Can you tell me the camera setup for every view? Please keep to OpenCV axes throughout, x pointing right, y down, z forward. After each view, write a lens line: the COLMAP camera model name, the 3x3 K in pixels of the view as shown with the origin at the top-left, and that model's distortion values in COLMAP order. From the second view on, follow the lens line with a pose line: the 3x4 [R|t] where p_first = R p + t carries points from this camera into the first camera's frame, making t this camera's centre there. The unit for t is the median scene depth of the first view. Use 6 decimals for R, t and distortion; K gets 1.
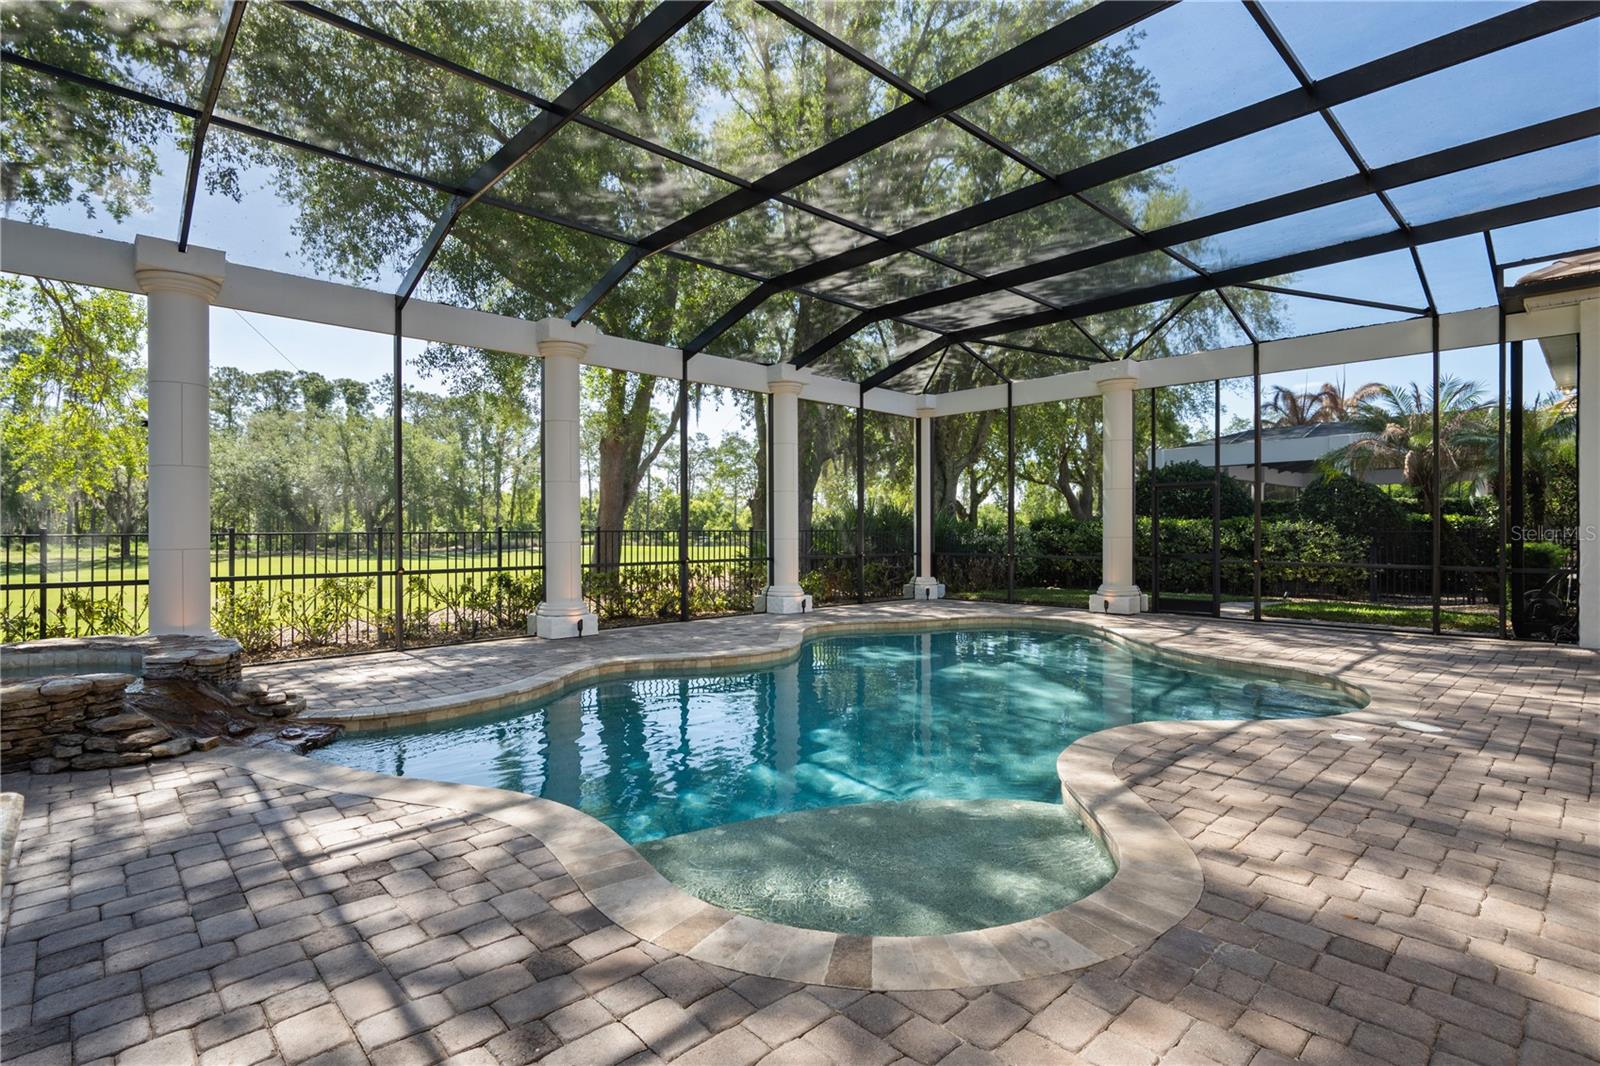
lens RADIAL K [[768.5, 0, 797.3], [0, 768.5, 513.9], [0, 0, 1]] dist [-0.000082, 0.000014]
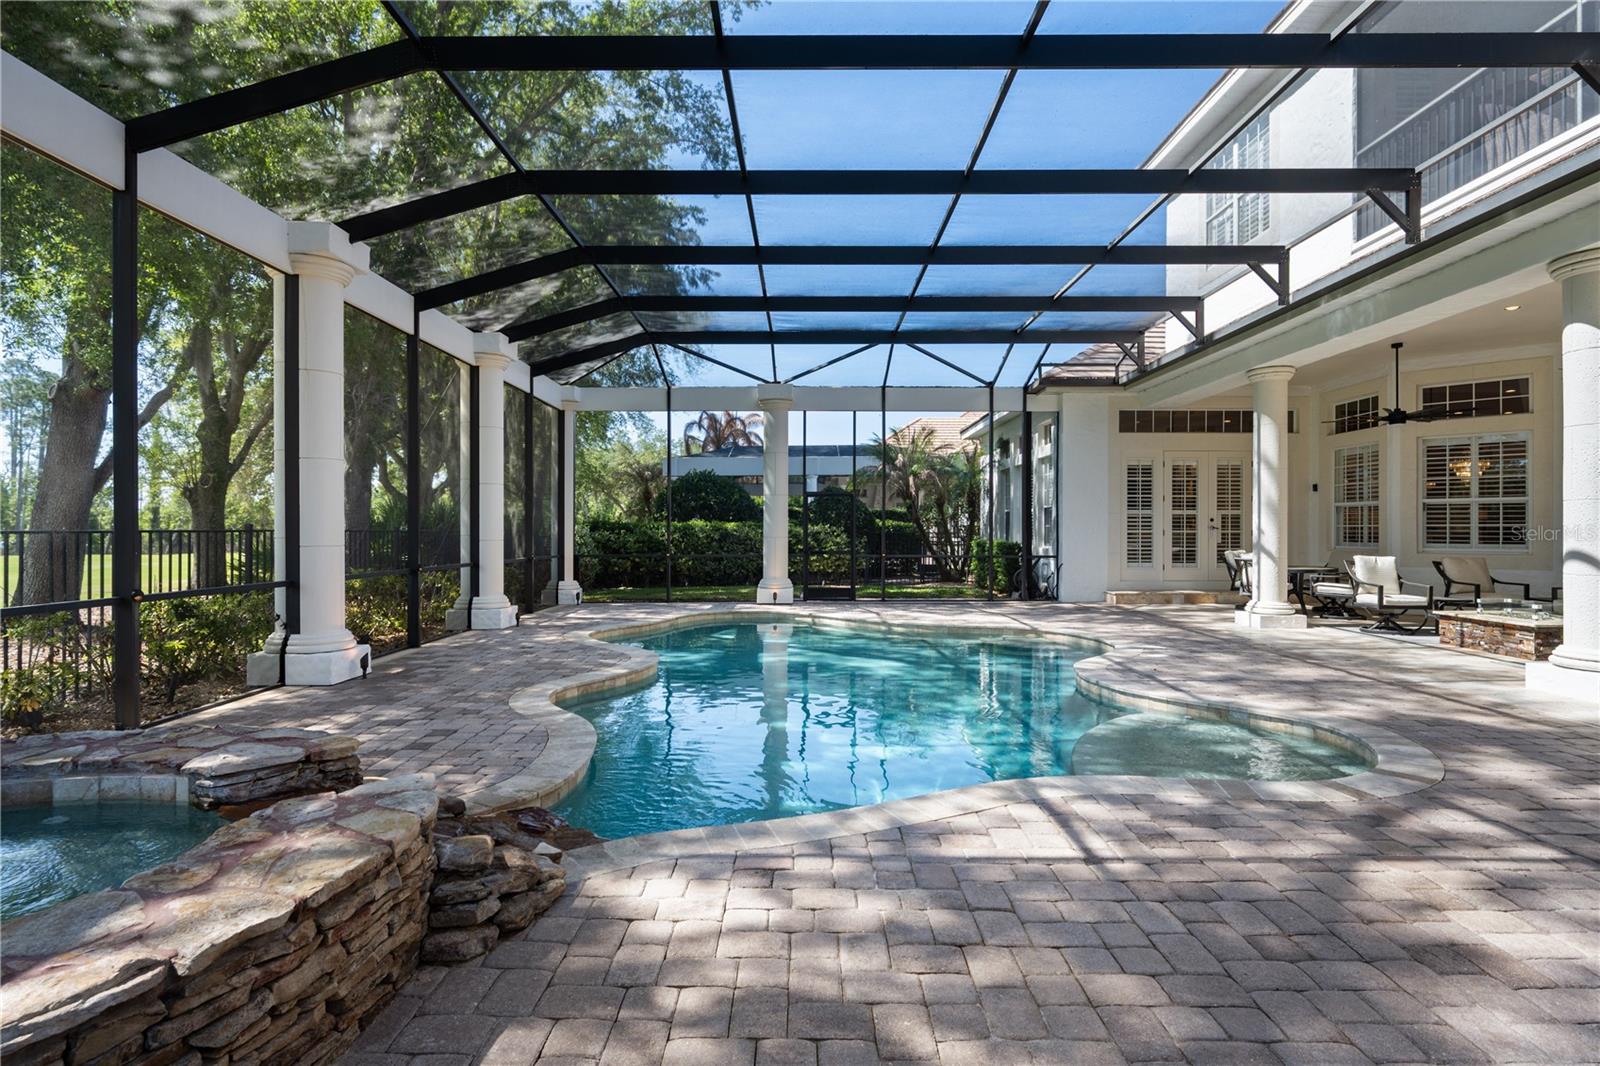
lens RADIAL K [[805.4, 0, 800.0], [0, 805.4, 533.0], [0, 0, 1]] dist [0.003275, 0.000803]
pose [[0.685484, -0.000933, 0.728087, -0.430547], [-0.015357, 0.999758, 0.015739, 0.004108], [-0.727926, -0.021970, 0.685304, 0.145076]]
